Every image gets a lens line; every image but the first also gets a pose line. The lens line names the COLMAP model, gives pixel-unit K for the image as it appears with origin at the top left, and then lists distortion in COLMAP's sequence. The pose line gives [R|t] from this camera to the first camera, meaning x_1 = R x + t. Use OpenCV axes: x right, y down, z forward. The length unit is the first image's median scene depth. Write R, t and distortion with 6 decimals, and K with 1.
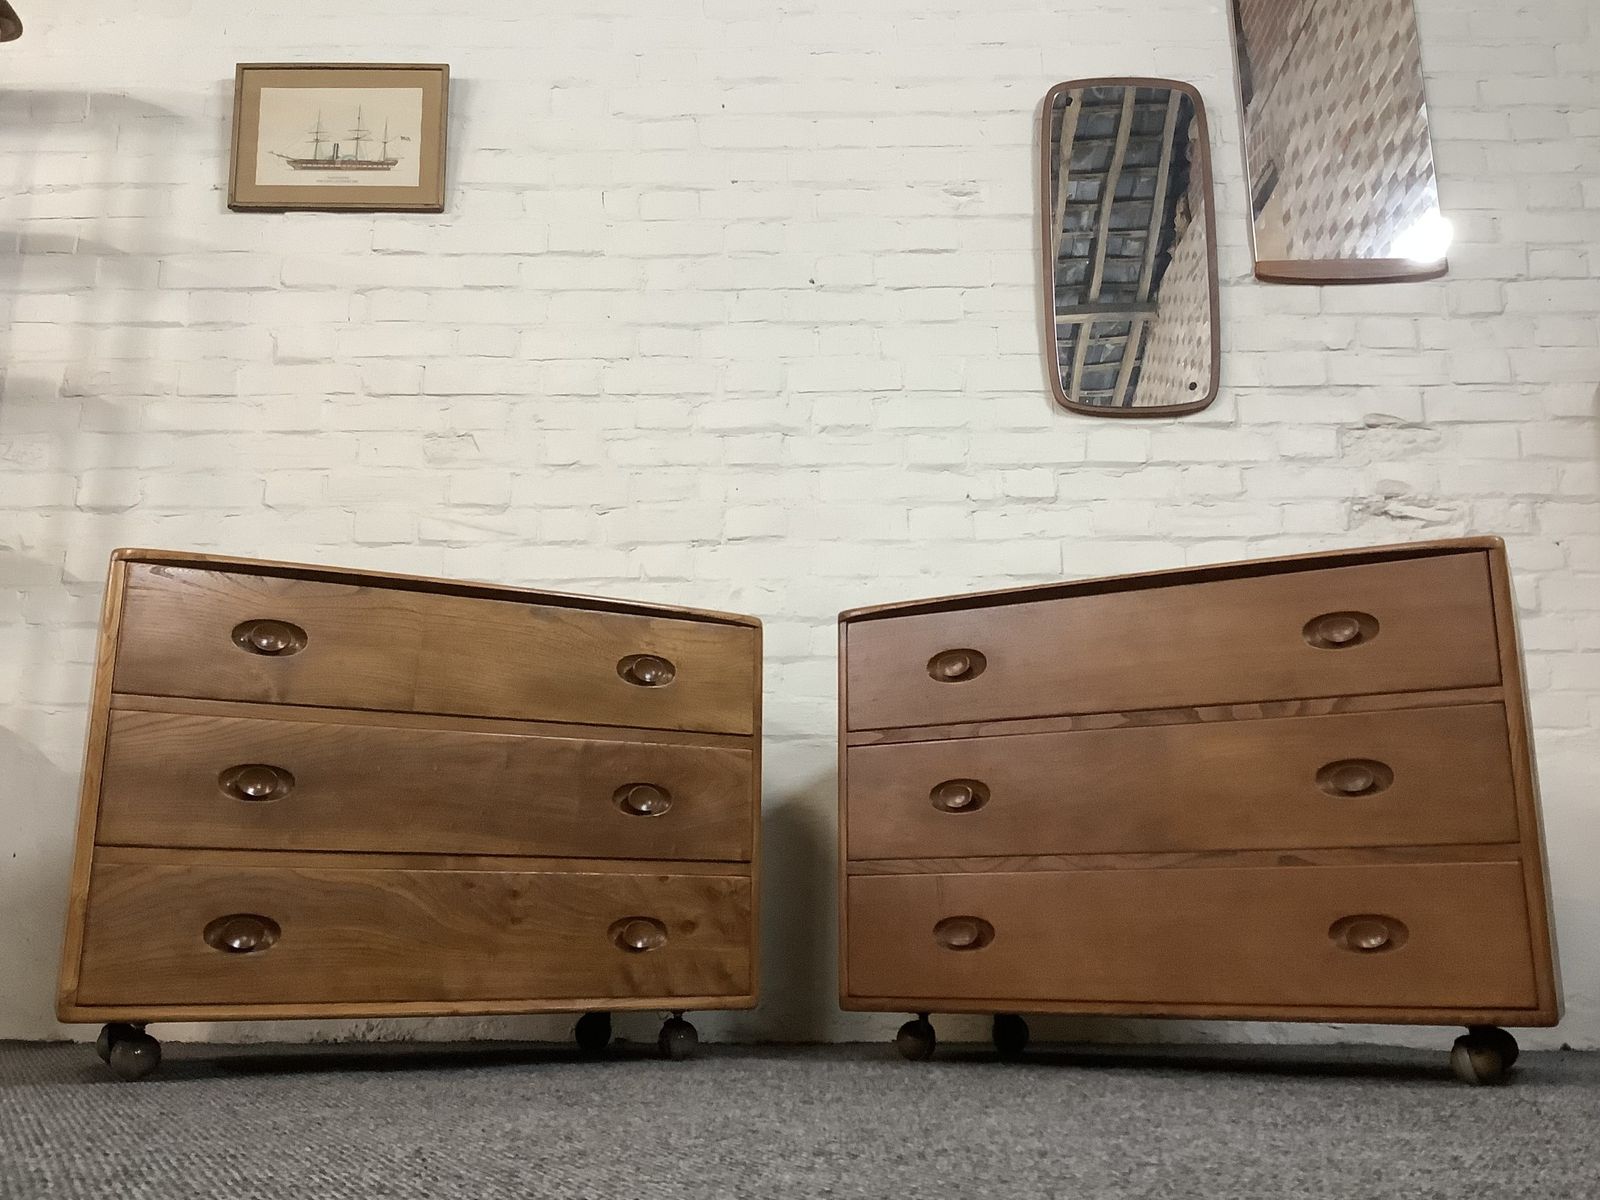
lens RADIAL K [[1463.6, 0, 798.0], [0, 1463.6, 599.0], [0, 0, 1]] dist [0.109689, -0.238507]
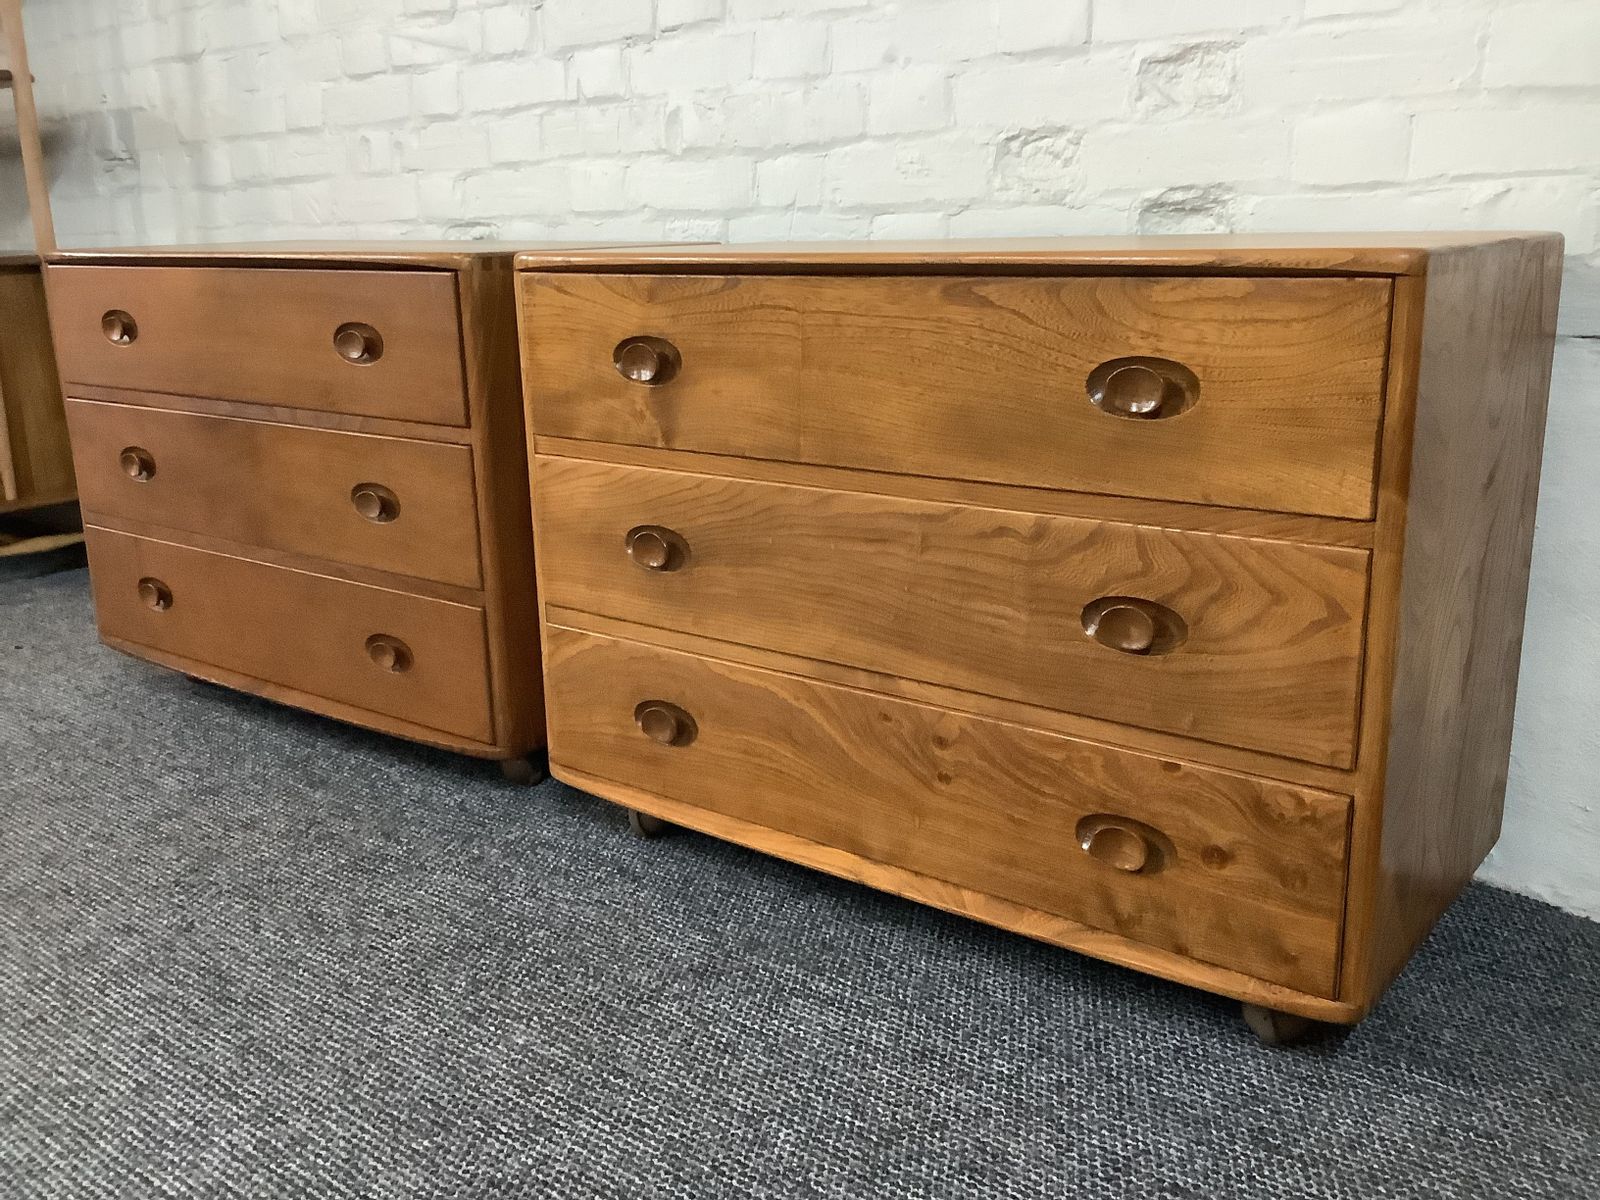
lens RADIAL K [[1448.4, 0, 800.0], [0, 1448.4, 600.0], [0, 0, 1]] dist [0.093819, -0.188986]
pose [[0.784732, 0.140346, -0.603738, 0.464292], [0.173282, 0.885519, 0.431079, -0.089872], [0.595121, -0.442898, 0.670575, 0.451114]]
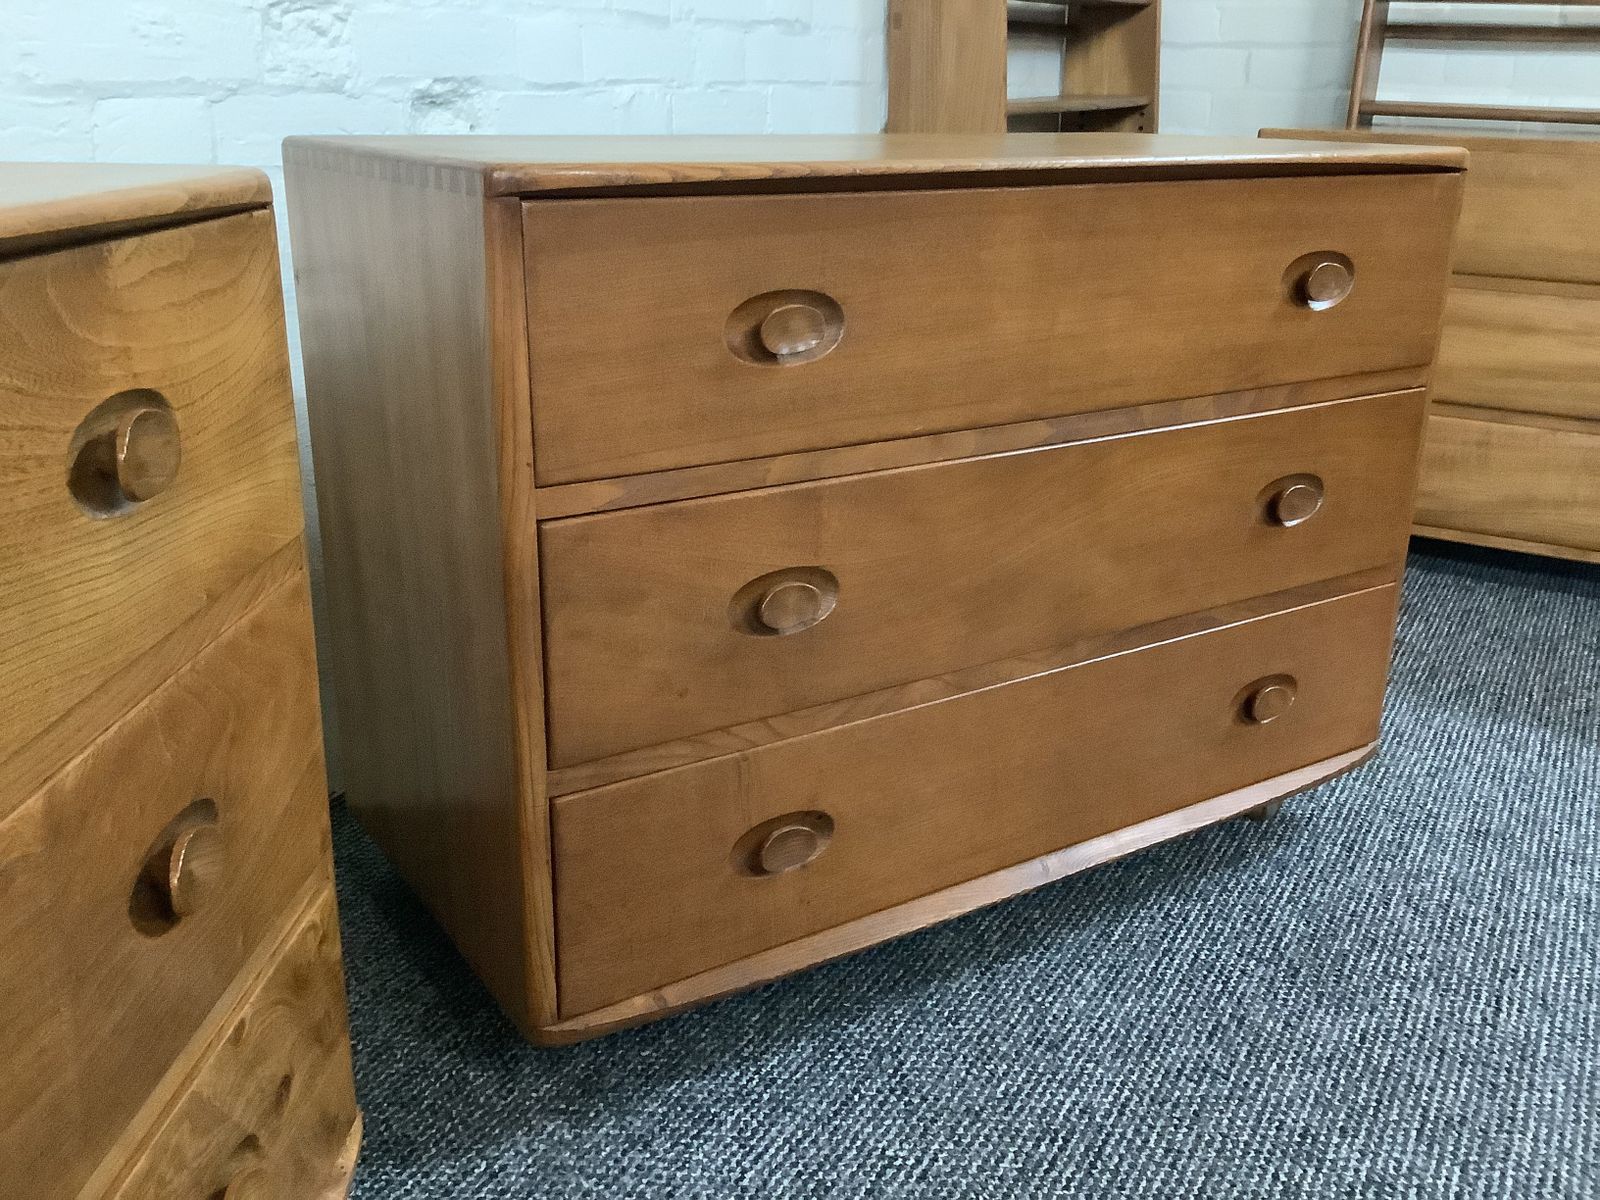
lens RADIAL K [[1448.4, 0, 800.0], [0, 1448.4, 600.0], [0, 0, 1]] dist [0.093819, -0.188986]
pose [[0.489026, -0.282469, 0.825267, -0.209848], [-0.218924, 0.876085, 0.429590, -0.055129], [-0.844350, -0.390751, 0.366589, 0.600921]]
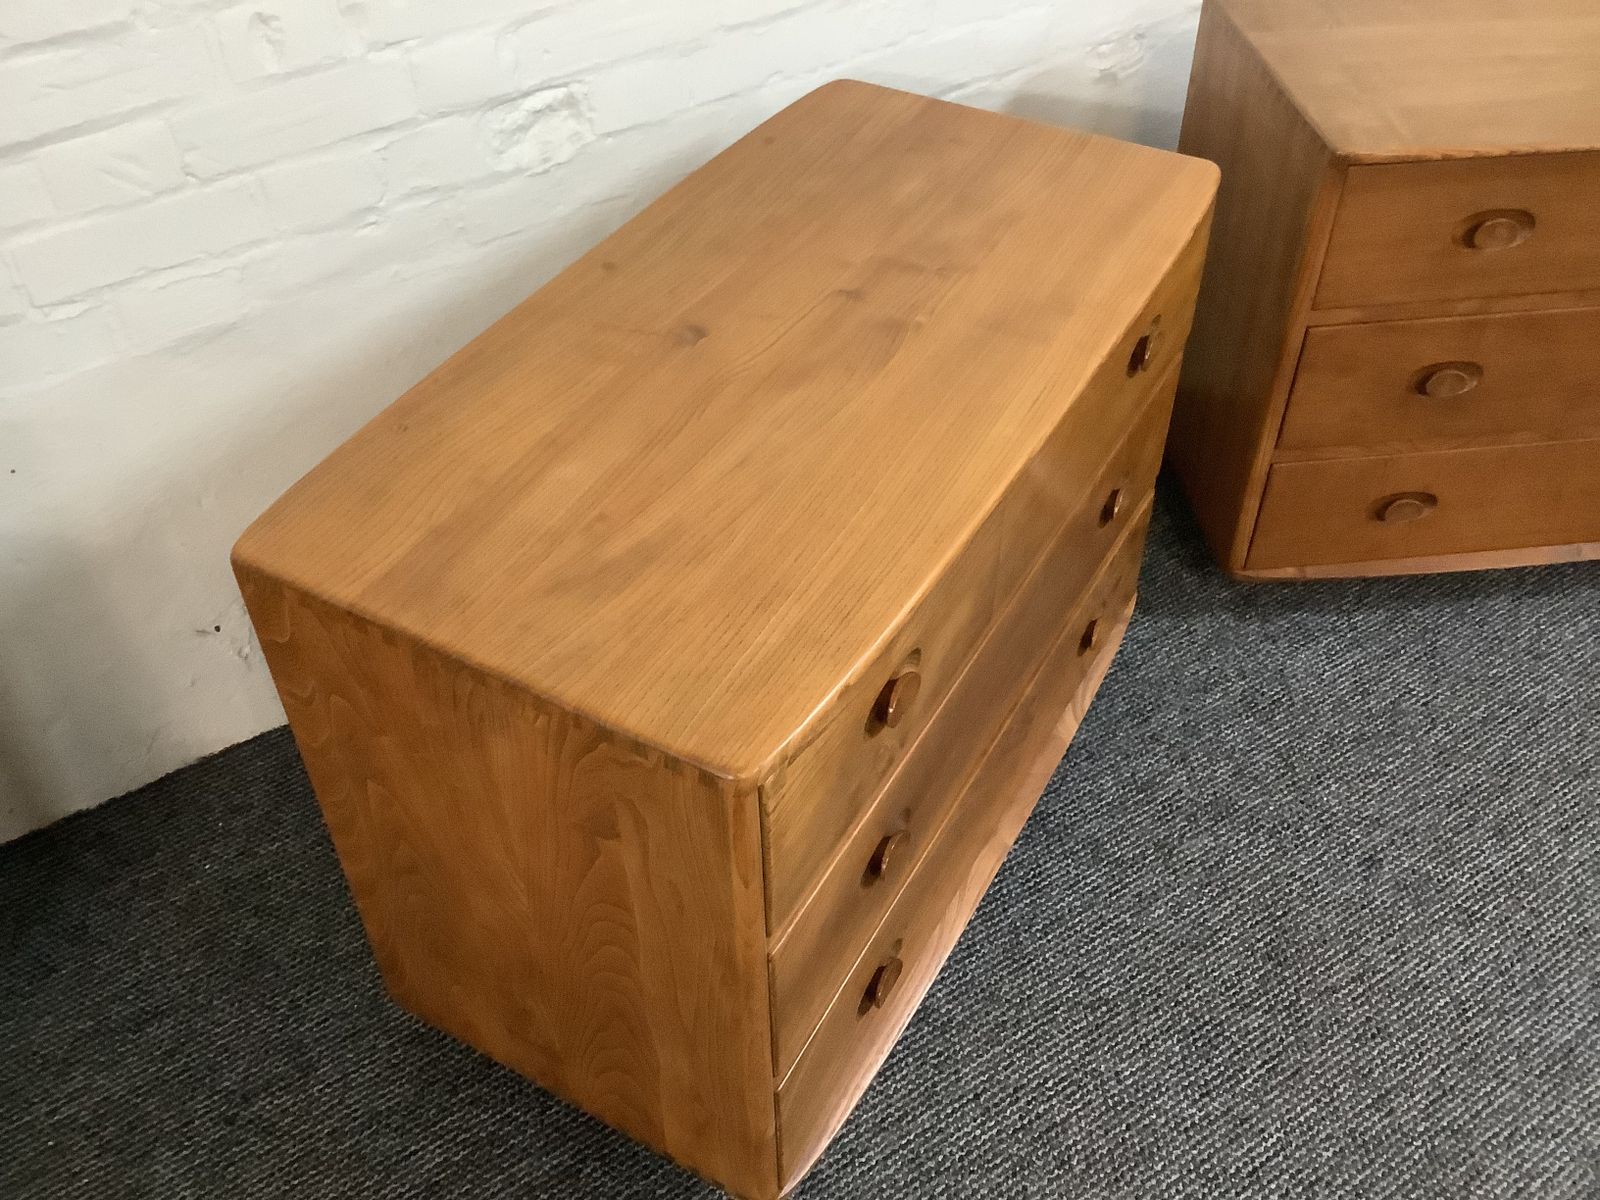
lens RADIAL K [[1465.0, 0, 803.6], [0, 1465.0, 599.0], [0, 0, 1]] dist [0.072923, -0.143539]
pose [[0.831180, -0.388723, 0.397534, -0.406686], [-0.116009, 0.578001, 0.807748, -0.303197], [-0.543766, -0.717502, 0.435328, 0.550752]]
